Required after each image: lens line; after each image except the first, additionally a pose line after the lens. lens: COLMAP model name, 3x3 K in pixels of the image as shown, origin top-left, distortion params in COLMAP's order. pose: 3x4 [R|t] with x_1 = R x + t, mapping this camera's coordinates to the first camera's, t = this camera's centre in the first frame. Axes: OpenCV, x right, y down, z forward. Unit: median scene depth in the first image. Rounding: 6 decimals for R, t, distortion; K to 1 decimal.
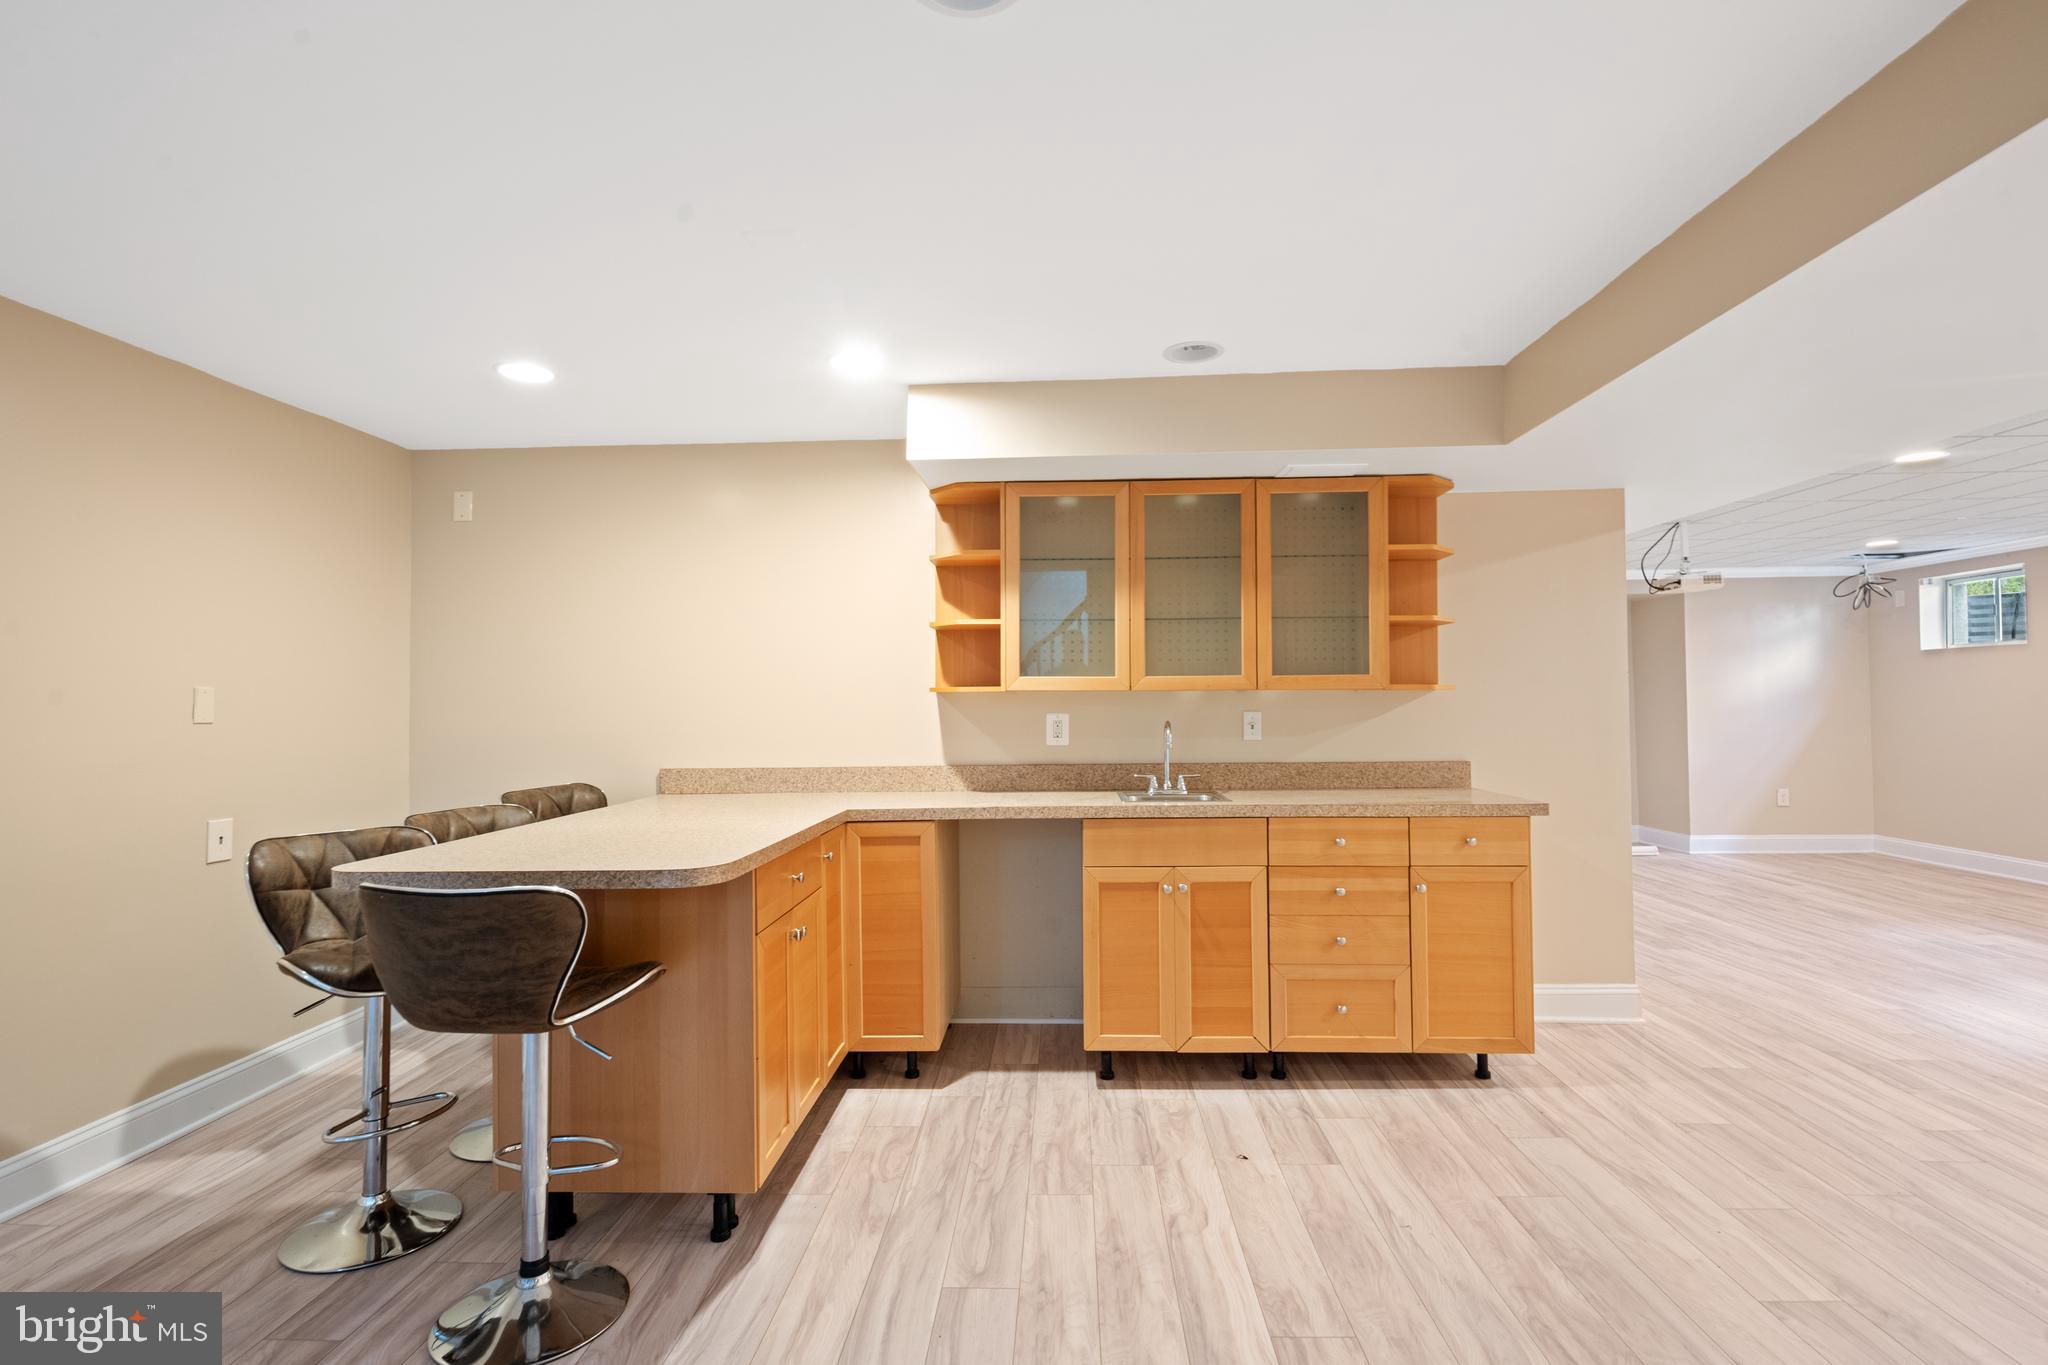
lens RADIAL K [[957.6, 0, 1028.6], [0, 957.6, 689.7], [0, 0, 1]] dist [0.000179, 0.000295]
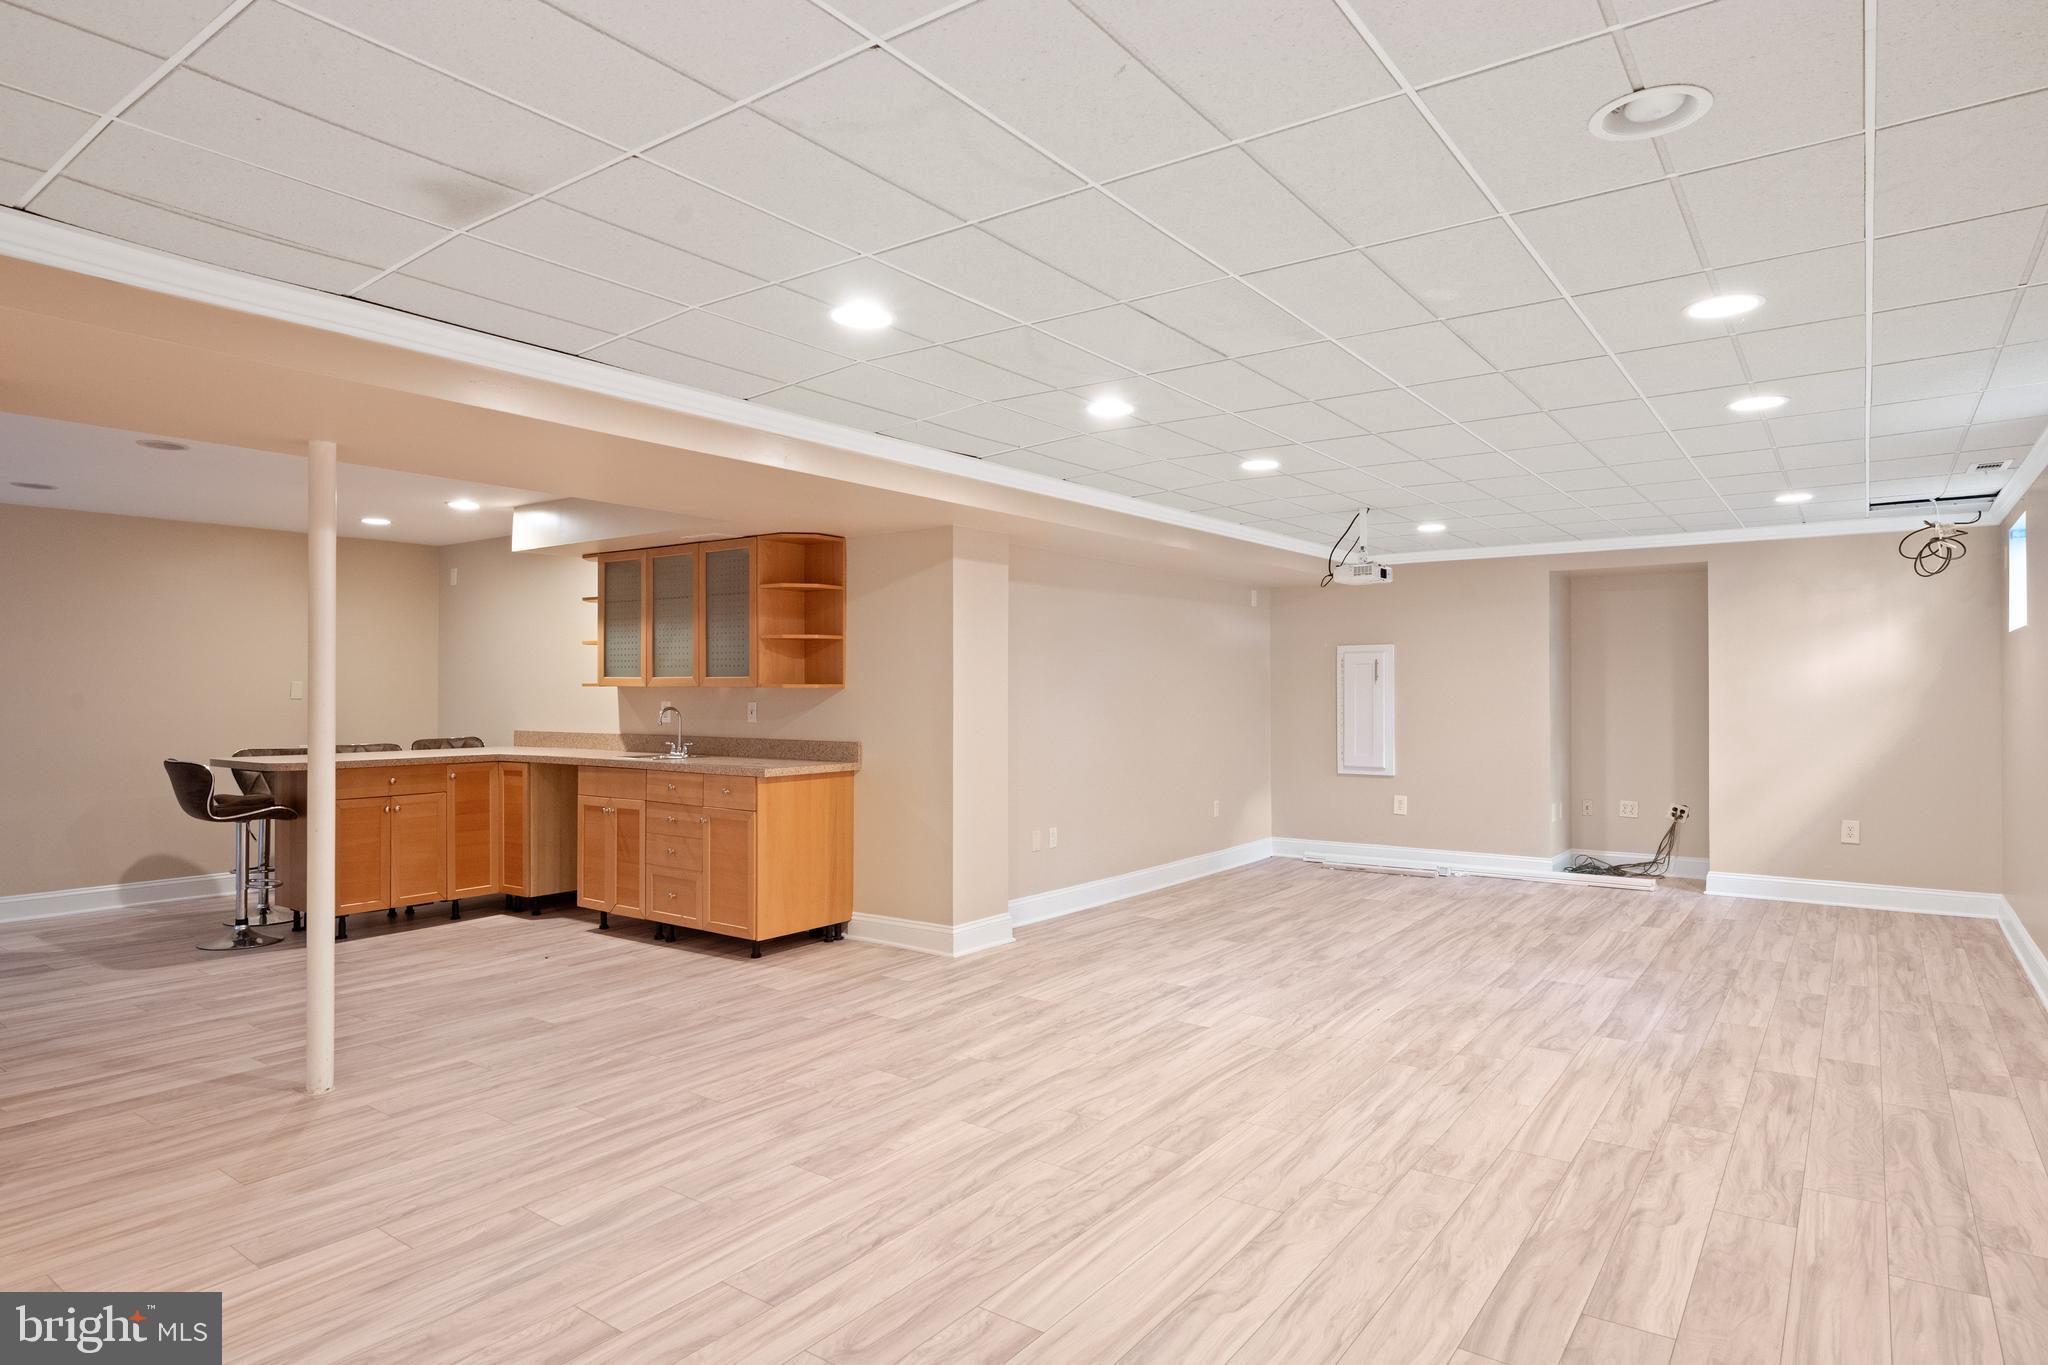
lens RADIAL K [[1161.8, 0, 1040.8], [0, 1161.8, 687.2], [0, 0, 1]] dist [-0.002094, 0.000600]
pose [[0.834474, 0.009374, -0.550968, 1.713046], [-0.000921, 0.999878, 0.015618, -0.028814], [0.551047, -0.012525, 0.834380, -0.207601]]
